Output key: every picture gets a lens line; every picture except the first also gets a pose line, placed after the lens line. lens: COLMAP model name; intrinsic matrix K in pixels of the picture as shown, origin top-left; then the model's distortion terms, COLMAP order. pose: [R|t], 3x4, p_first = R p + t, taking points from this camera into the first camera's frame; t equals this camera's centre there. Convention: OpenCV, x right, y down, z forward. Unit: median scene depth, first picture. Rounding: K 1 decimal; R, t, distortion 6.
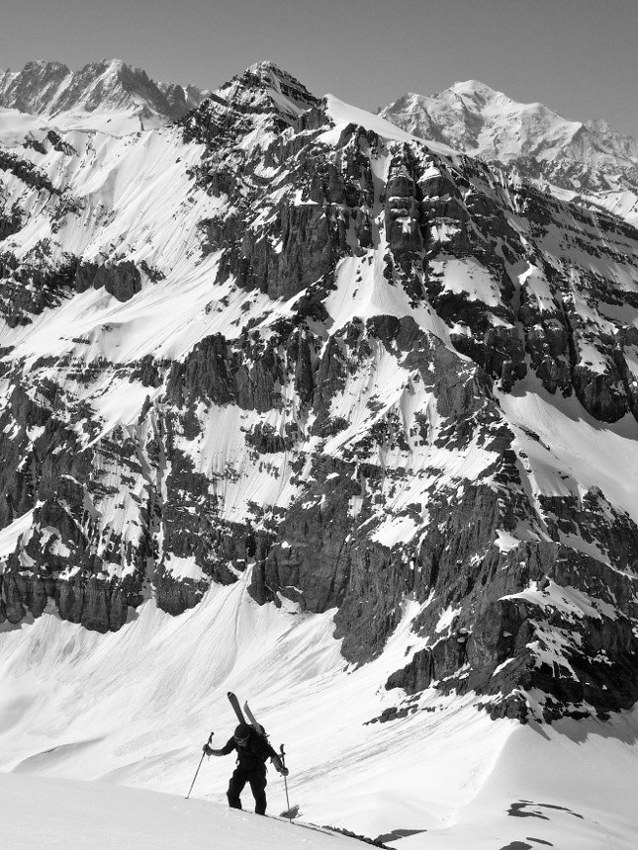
lens RADIAL K [[1247.3, 0, 323.0], [0, 1247.3, 426.8], [0, 0, 1]] dist [-0.032965, 0.000000]
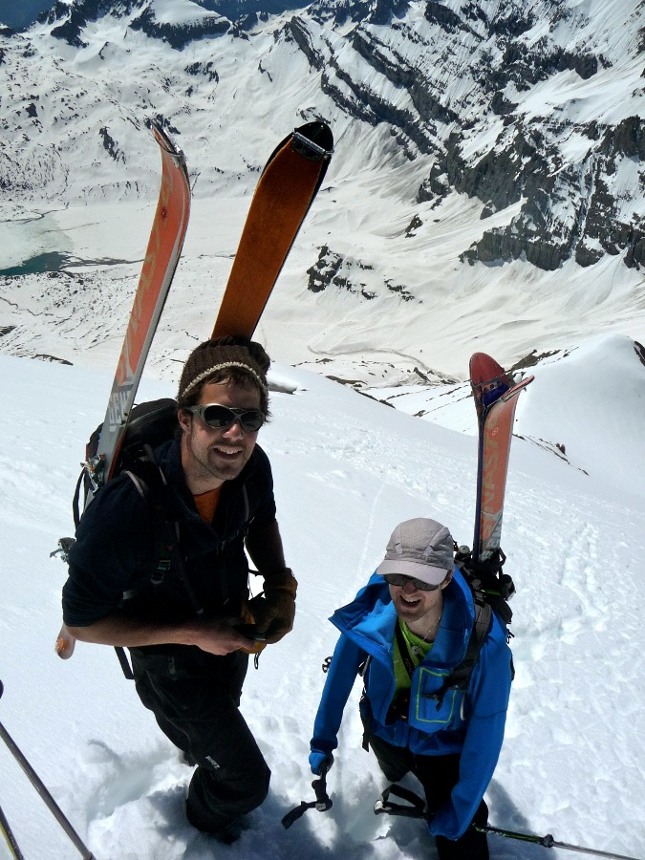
lens RADIAL K [[705.3, 0, 331.2], [0, 705.3, 427.6], [0, 0, 1]] dist [-0.018277, 0.000936]
pose [[0.896752, 0.219606, -0.384200, 0.010445], [-0.047308, 0.910779, 0.410175, -0.058119], [0.439998, -0.349650, 0.827132, -0.215723]]
